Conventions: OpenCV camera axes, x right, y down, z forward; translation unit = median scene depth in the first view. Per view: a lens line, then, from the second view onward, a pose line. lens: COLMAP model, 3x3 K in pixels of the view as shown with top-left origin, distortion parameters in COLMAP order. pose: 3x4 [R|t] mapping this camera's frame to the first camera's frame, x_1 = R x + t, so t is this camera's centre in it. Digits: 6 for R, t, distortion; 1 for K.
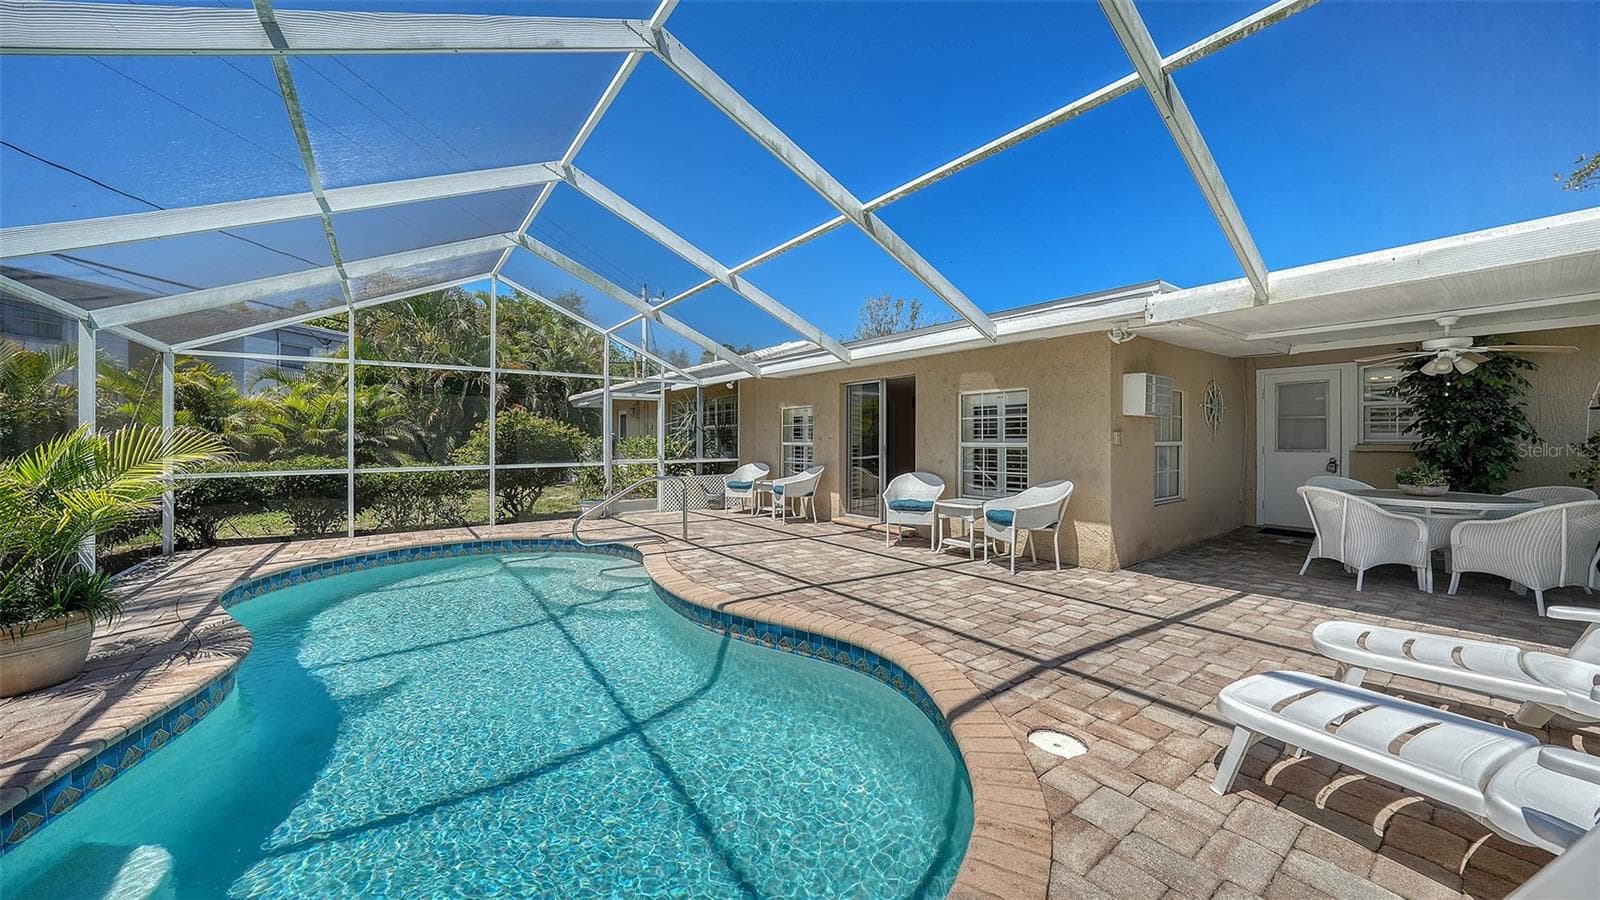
lens RADIAL K [[554.5, 0, 795.1], [0, 554.5, 447.4], [0, 0, 1]] dist [-0.004587, -0.000073]
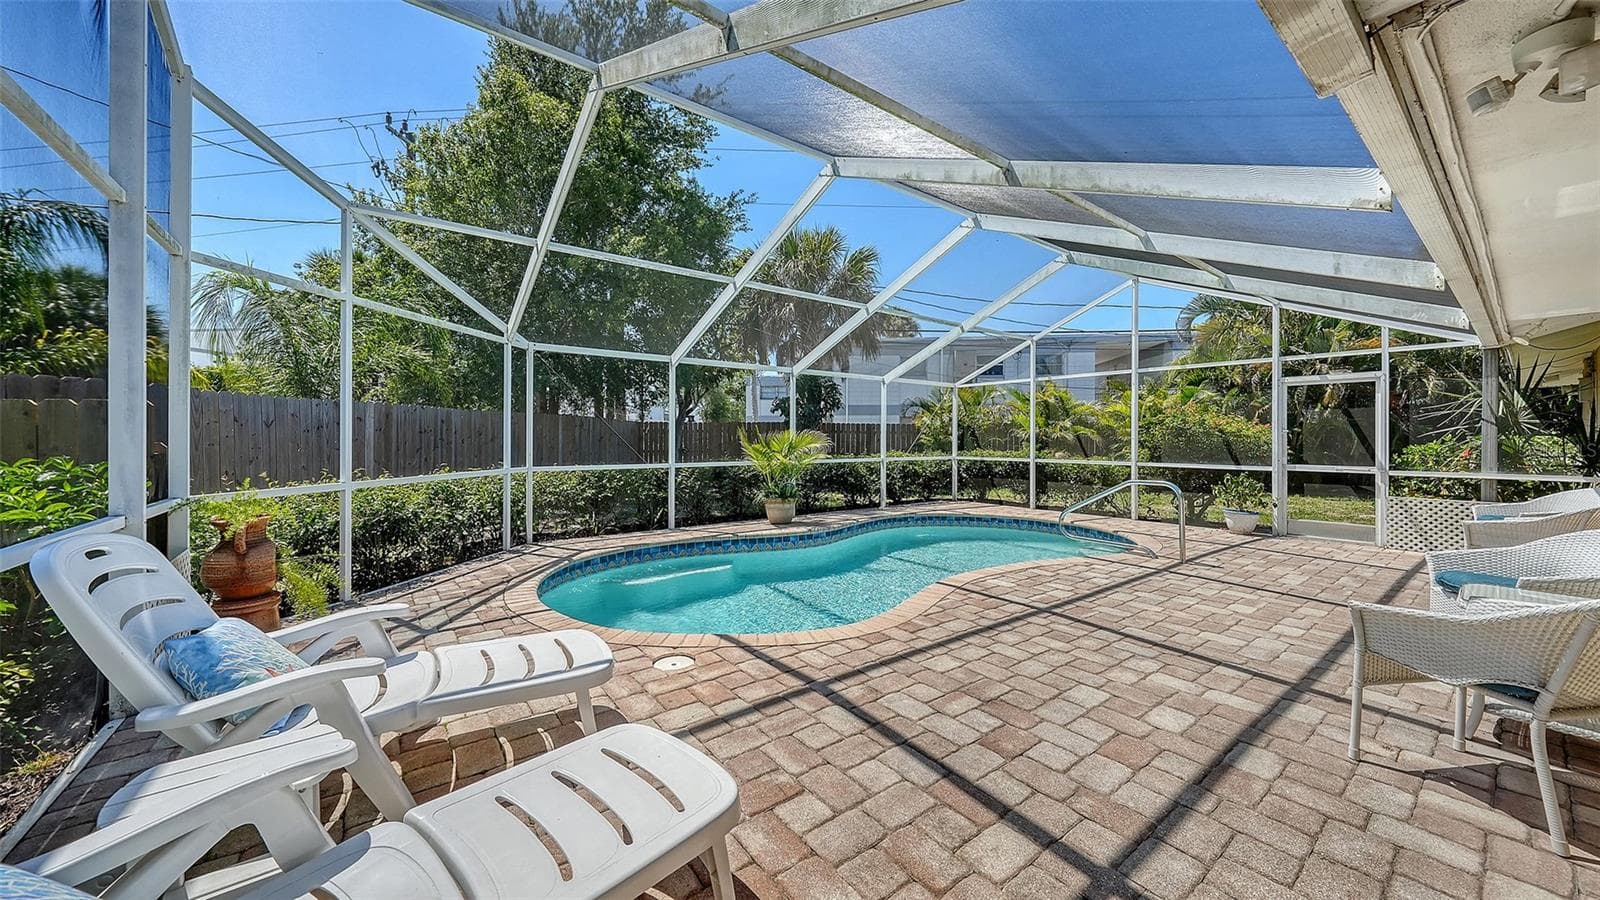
lens RADIAL K [[554.5, 0, 792.8], [0, 554.5, 441.2], [0, 0, 1]] dist [-0.004587, -0.000073]
pose [[0.009090, 0.008985, -0.999918, 1.166192], [-0.022896, 0.999699, 0.008775, -0.005428], [0.999697, 0.022814, 0.009293, 0.821123]]
